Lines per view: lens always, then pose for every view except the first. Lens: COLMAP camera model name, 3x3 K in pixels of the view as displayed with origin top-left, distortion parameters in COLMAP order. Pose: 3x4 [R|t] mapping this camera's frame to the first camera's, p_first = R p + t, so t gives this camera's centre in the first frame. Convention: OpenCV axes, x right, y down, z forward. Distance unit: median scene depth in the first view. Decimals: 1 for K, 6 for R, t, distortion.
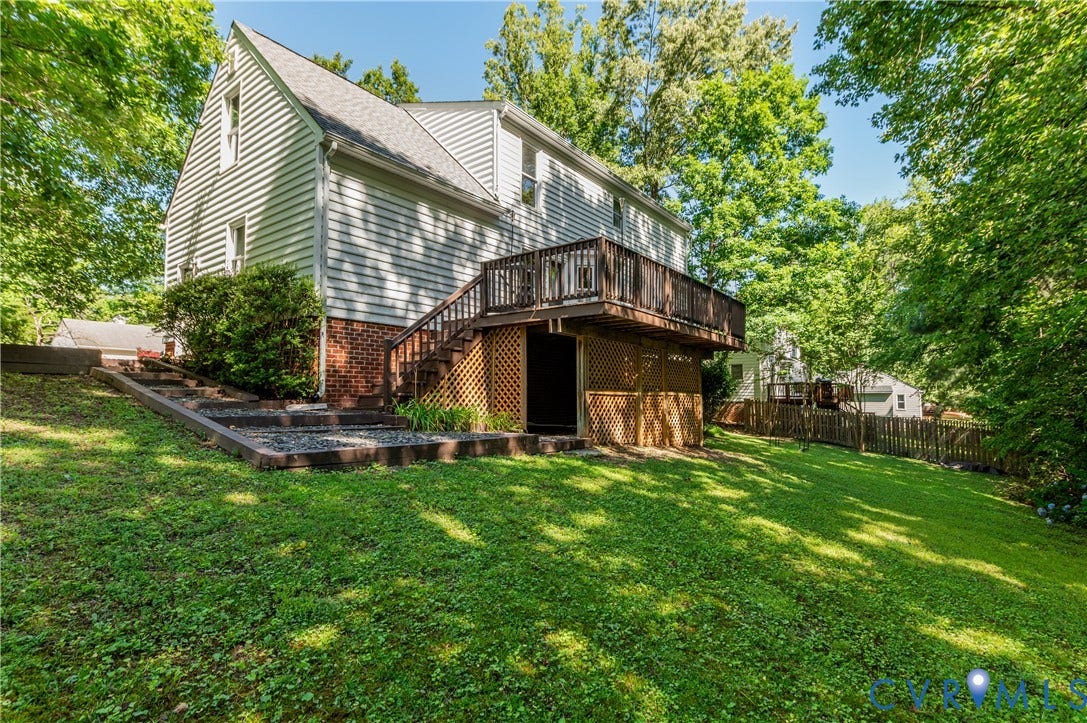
lens RADIAL K [[537.9, 0, 543.7], [0, 537.9, 368.5], [0, 0, 1]] dist [-0.005381, -0.000459]
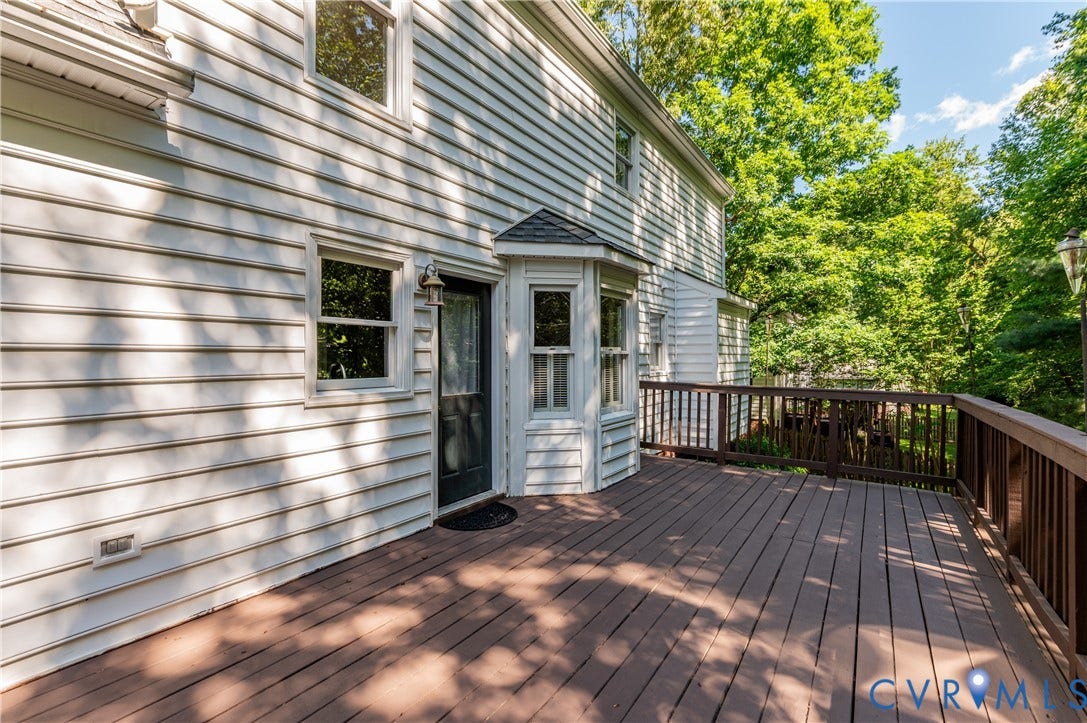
lens RADIAL K [[492.4, 0, 540.7], [0, 492.4, 356.9], [0, 0, 1]] dist [0.000895, -0.003668]
pose [[0.998582, -0.003662, 0.053105, 0.062081], [0.000221, 0.997908, 0.064654, -0.197484], [-0.053231, -0.064550, 0.996494, 0.796216]]
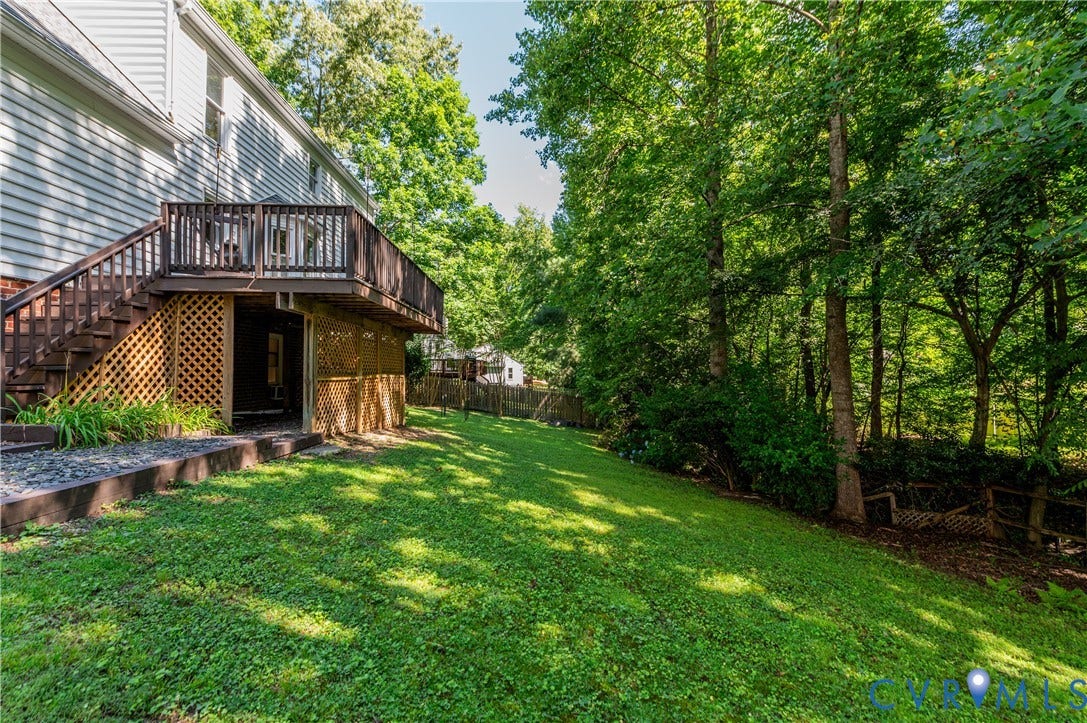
lens RADIAL K [[492.4, 0, 538.9], [0, 492.4, 355.3], [0, 0, 1]] dist [0.000895, -0.003668]
pose [[0.776575, 0.024150, 0.629562, -0.119473], [-0.045638, 0.998796, 0.017981, -0.021544], [-0.628370, -0.042695, 0.776742, 0.127669]]
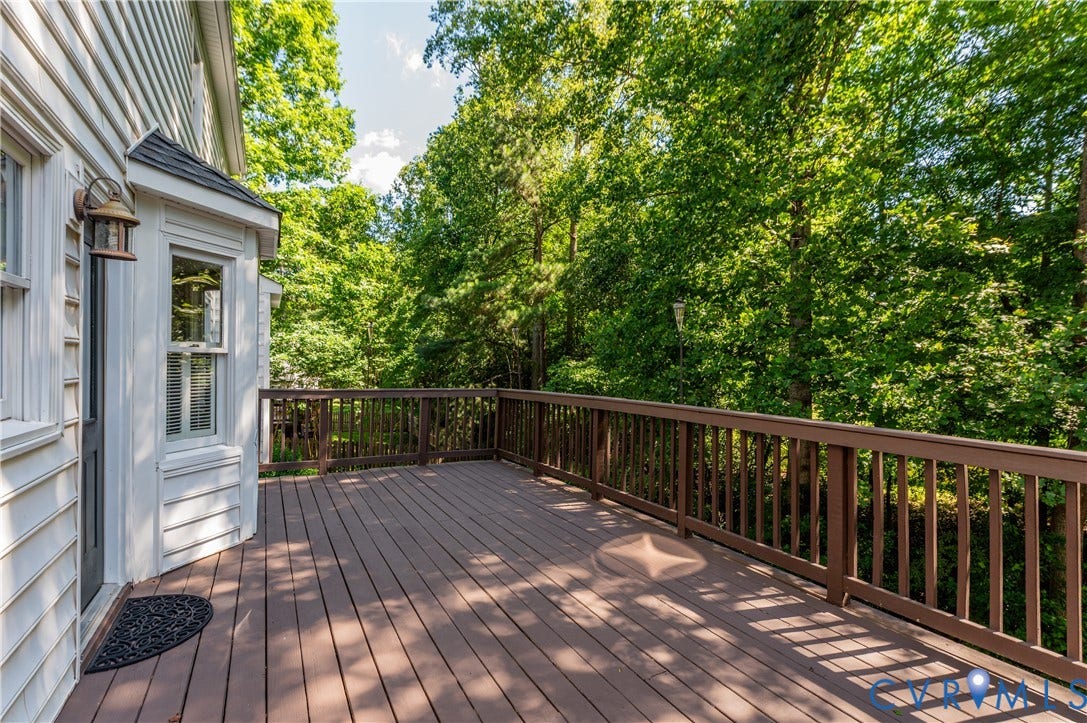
lens RADIAL K [[492.4, 0, 537.1], [0, 492.4, 372.2], [0, 0, 1]] dist [0.000895, -0.003668]
pose [[0.411991, -0.015319, 0.911059, -0.084415], [-0.070575, 0.996319, 0.048667, -0.189580], [-0.908451, -0.084349, 0.409393, 0.917971]]
